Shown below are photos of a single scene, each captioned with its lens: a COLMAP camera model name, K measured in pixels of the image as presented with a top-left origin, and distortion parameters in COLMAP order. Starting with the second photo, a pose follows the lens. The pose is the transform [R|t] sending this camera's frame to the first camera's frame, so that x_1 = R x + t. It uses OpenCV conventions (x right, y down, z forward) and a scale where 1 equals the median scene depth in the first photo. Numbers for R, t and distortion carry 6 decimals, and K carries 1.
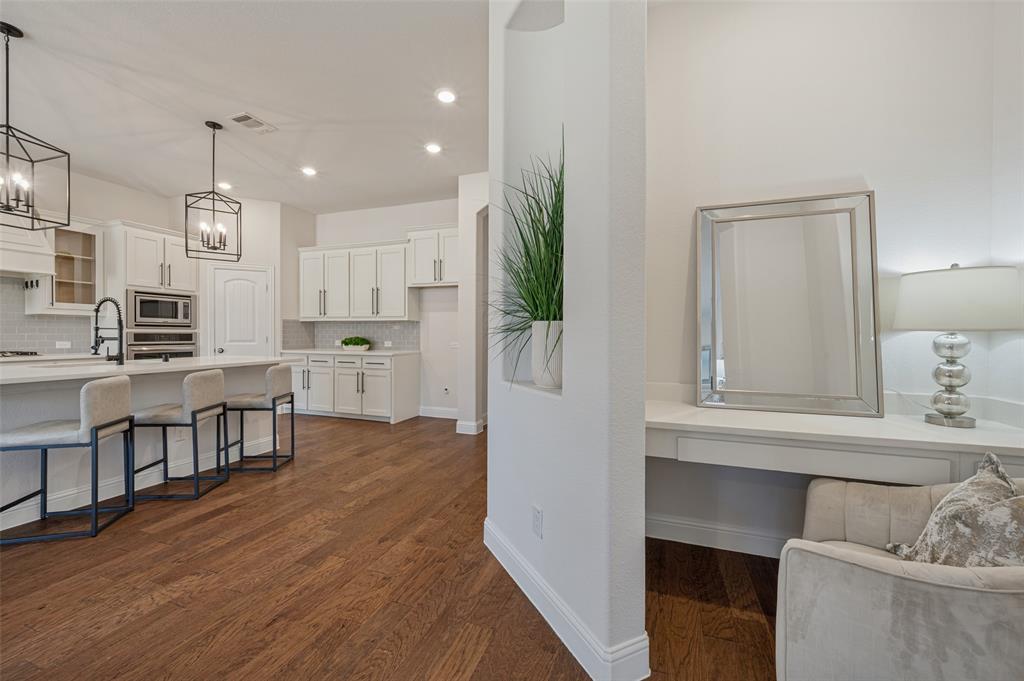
lens RADIAL K [[412.5, 0, 516.2], [0, 412.5, 338.6], [0, 0, 1]] dist [0.014202, 0.000172]
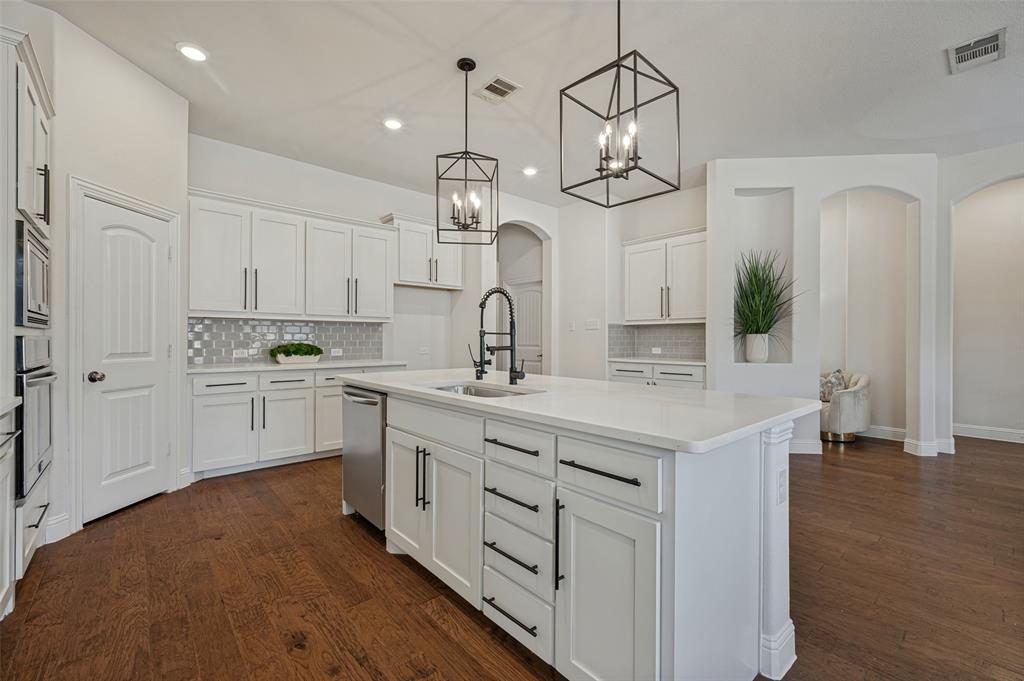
lens RADIAL K [[412.5, 0, 517.3], [0, 412.5, 337.4], [0, 0, 1]] dist [0.014202, 0.000172]
pose [[0.475359, -0.002220, 0.879789, -0.867254], [0.010266, 0.999943, -0.003023, -0.008351], [-0.879732, 0.010468, 0.475354, 0.366275]]
